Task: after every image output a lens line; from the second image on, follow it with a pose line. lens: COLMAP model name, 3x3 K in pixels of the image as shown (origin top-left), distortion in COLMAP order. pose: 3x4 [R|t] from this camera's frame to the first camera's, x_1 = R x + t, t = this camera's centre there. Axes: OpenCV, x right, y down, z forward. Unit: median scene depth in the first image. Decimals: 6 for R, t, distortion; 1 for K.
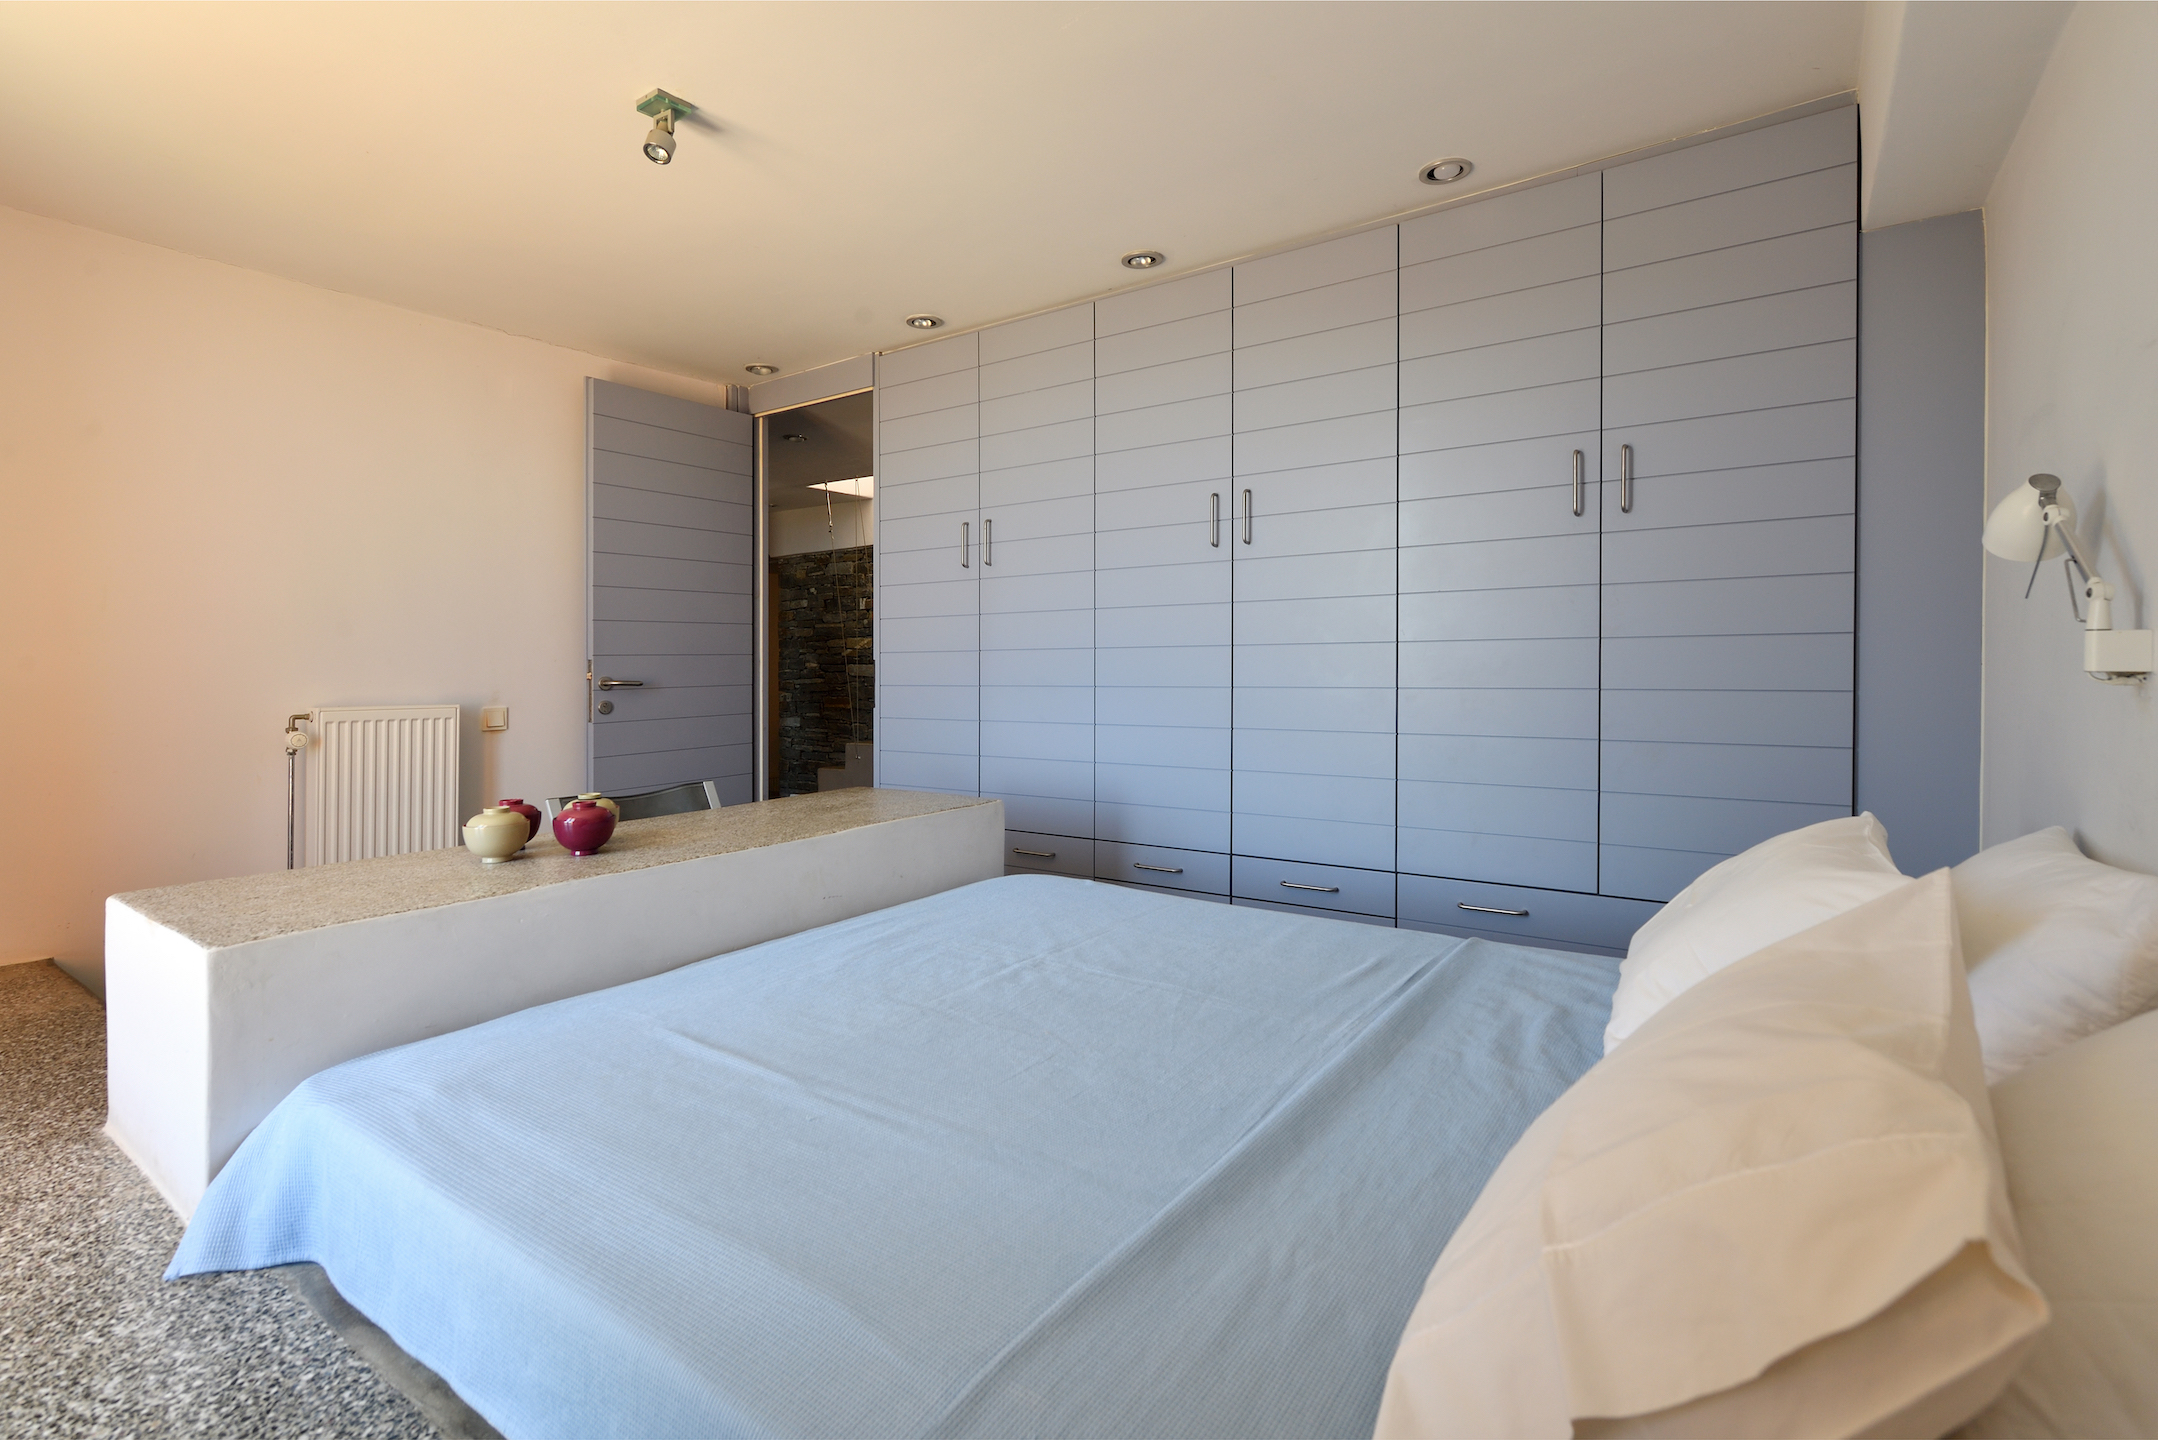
lens RADIAL K [[984.6, 0, 1078.1], [0, 984.6, 666.1], [0, 0, 1]] dist [-0.017190, -0.000509]
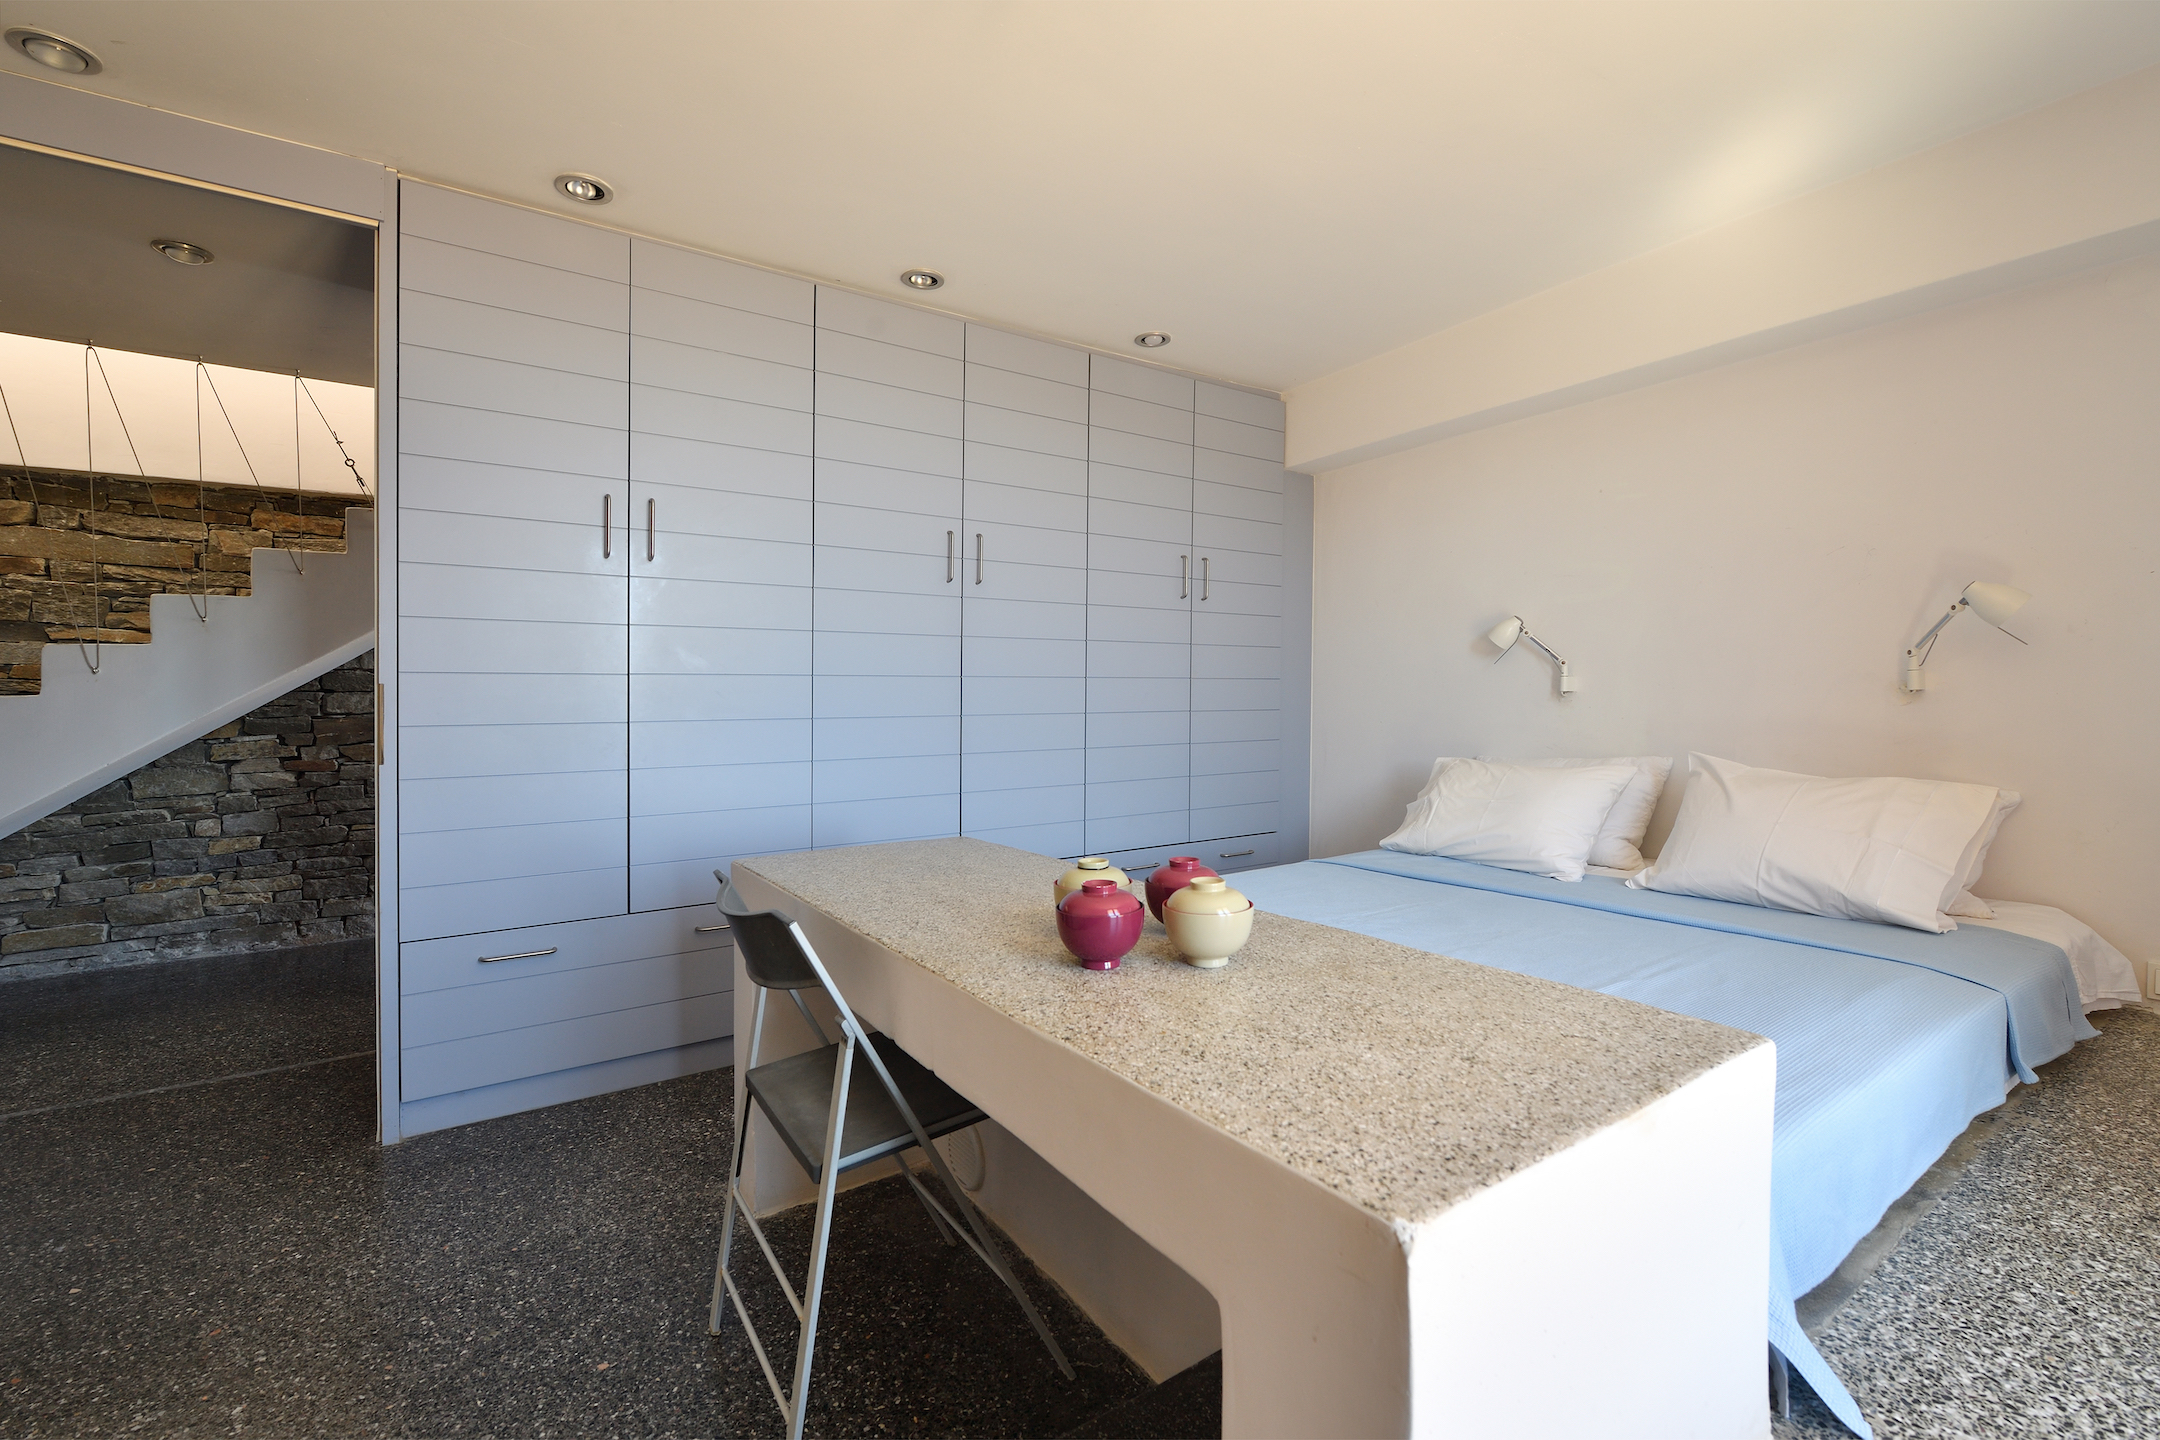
lens RADIAL K [[938.5, 0, 1074.2], [0, 938.5, 699.0], [0, 0, 1]] dist [0.015149, -0.000192]
pose [[0.343305, -0.000143, 0.939224, -0.775544], [0.004341, 0.999990, -0.001434, 0.005692], [-0.939214, 0.004569, 0.343302, 0.541805]]
